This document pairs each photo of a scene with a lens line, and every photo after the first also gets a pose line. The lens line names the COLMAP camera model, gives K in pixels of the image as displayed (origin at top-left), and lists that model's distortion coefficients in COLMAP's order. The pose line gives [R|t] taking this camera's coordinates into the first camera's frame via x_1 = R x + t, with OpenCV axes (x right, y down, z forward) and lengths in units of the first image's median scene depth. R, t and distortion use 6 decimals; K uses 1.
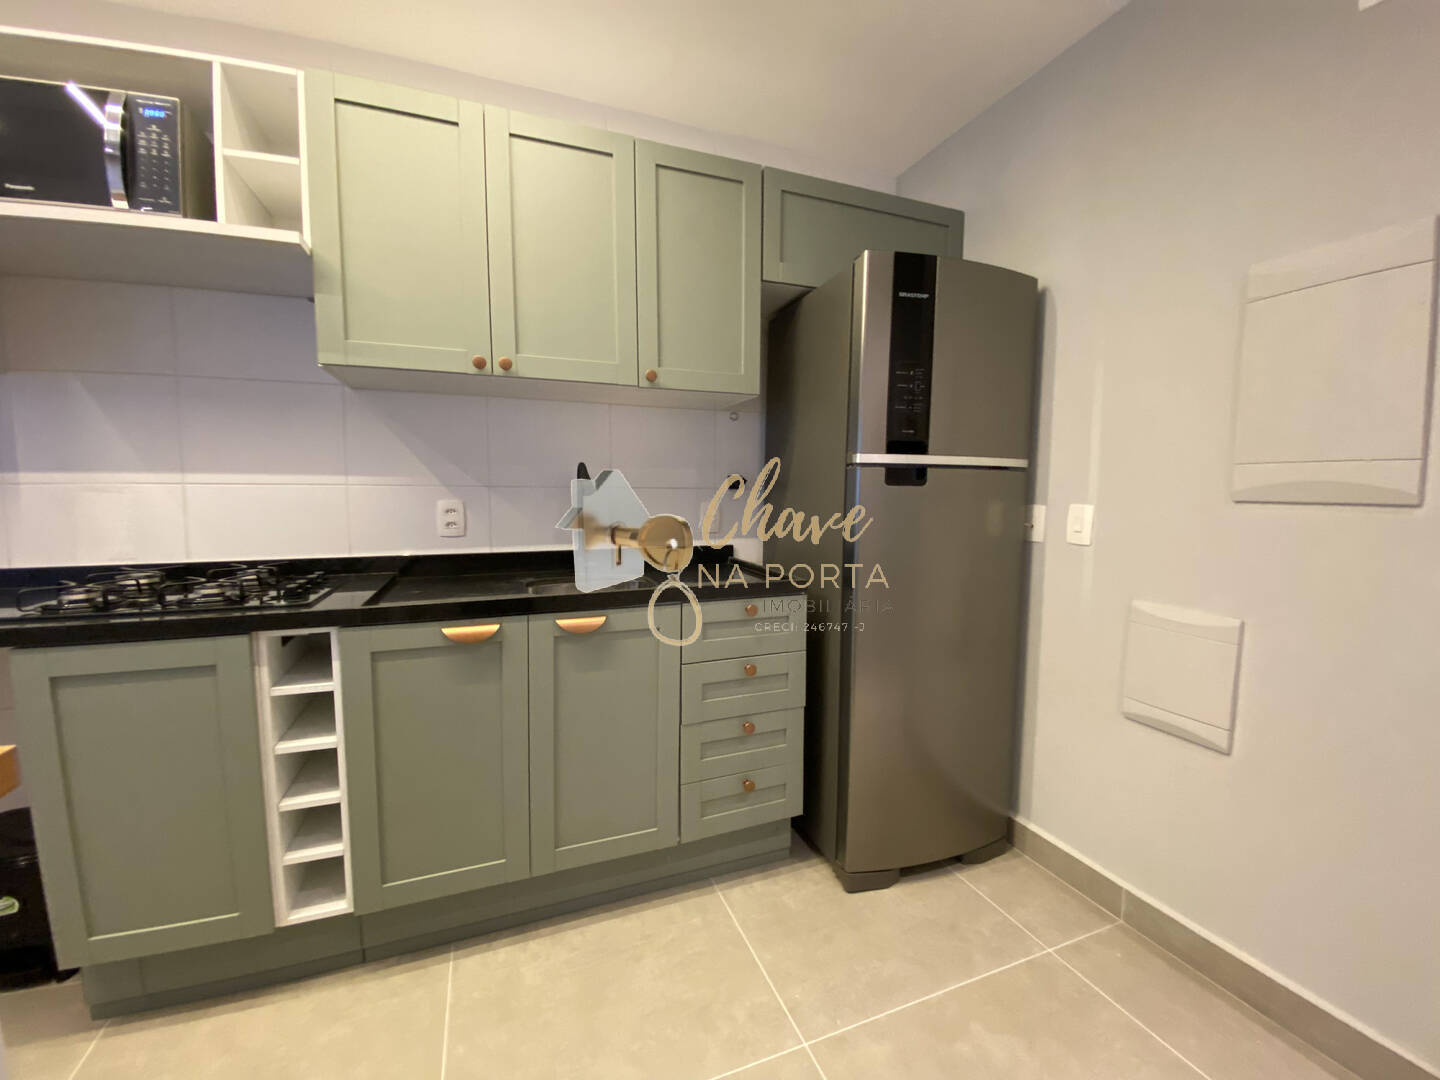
lens RADIAL K [[581.8, 0, 719.8], [0, 581.8, 539.2], [0, 0, 1]] dist [-0.008608, -0.003932]
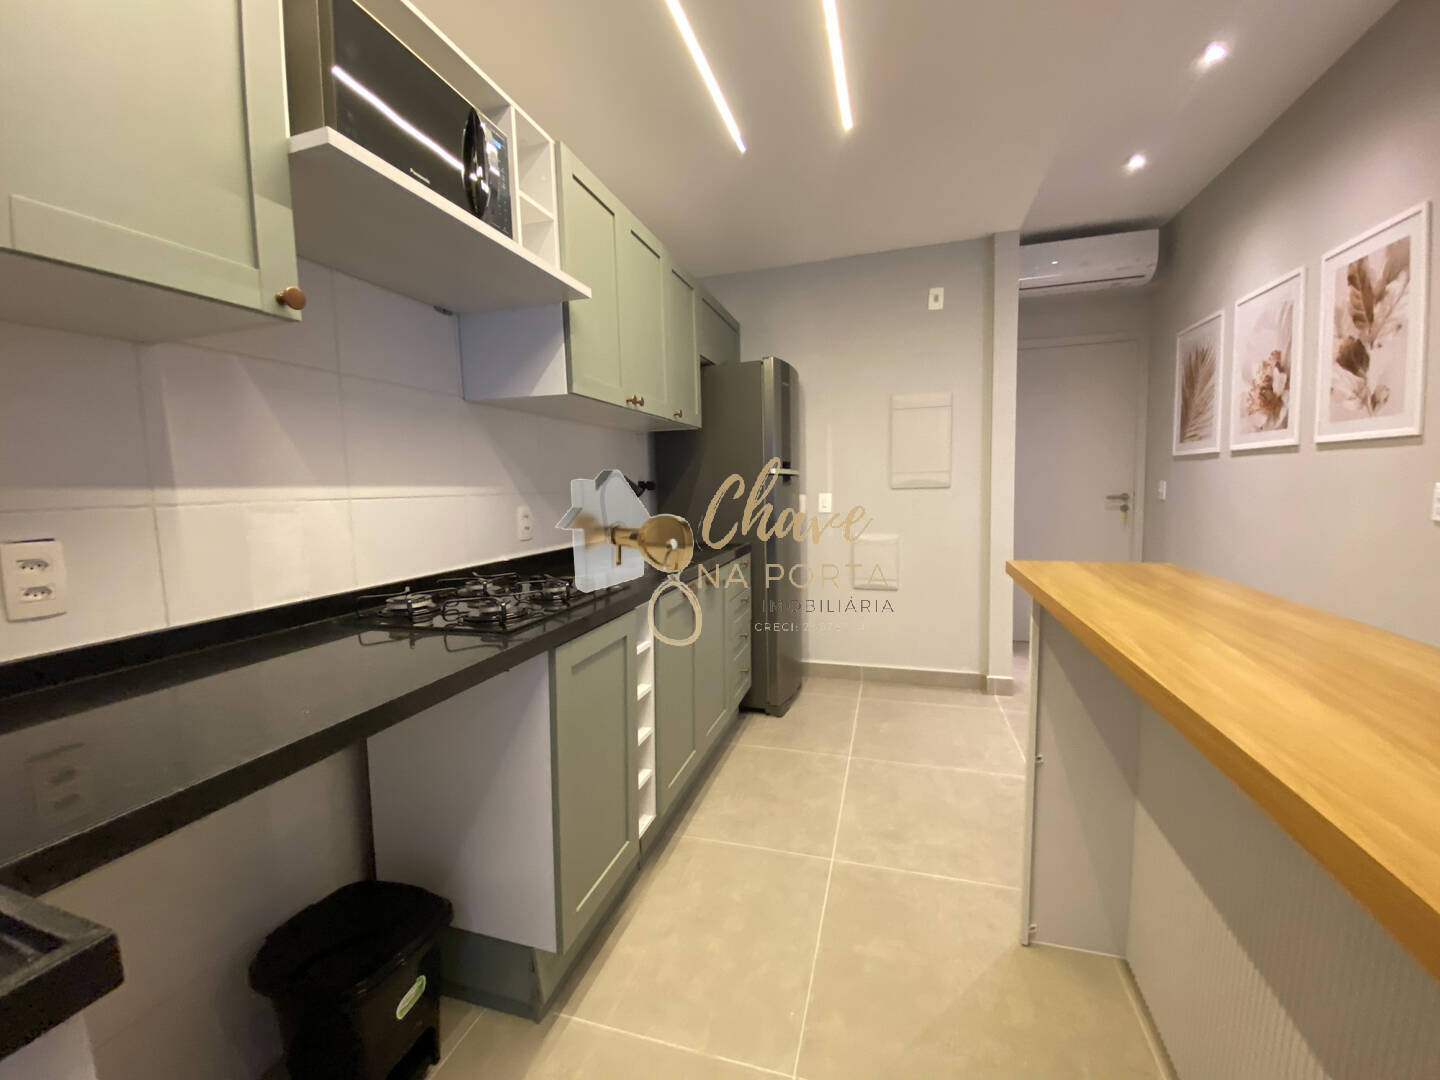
lens RADIAL K [[581.8, 0, 720.5], [0, 581.8, 540.6], [0, 0, 1]] dist [-0.008608, -0.003932]
pose [[0.608202, -0.093027, 0.788312, -1.284282], [0.095732, 0.994456, 0.043495, -0.019462], [-0.787989, 0.049013, 0.613736, 0.040080]]
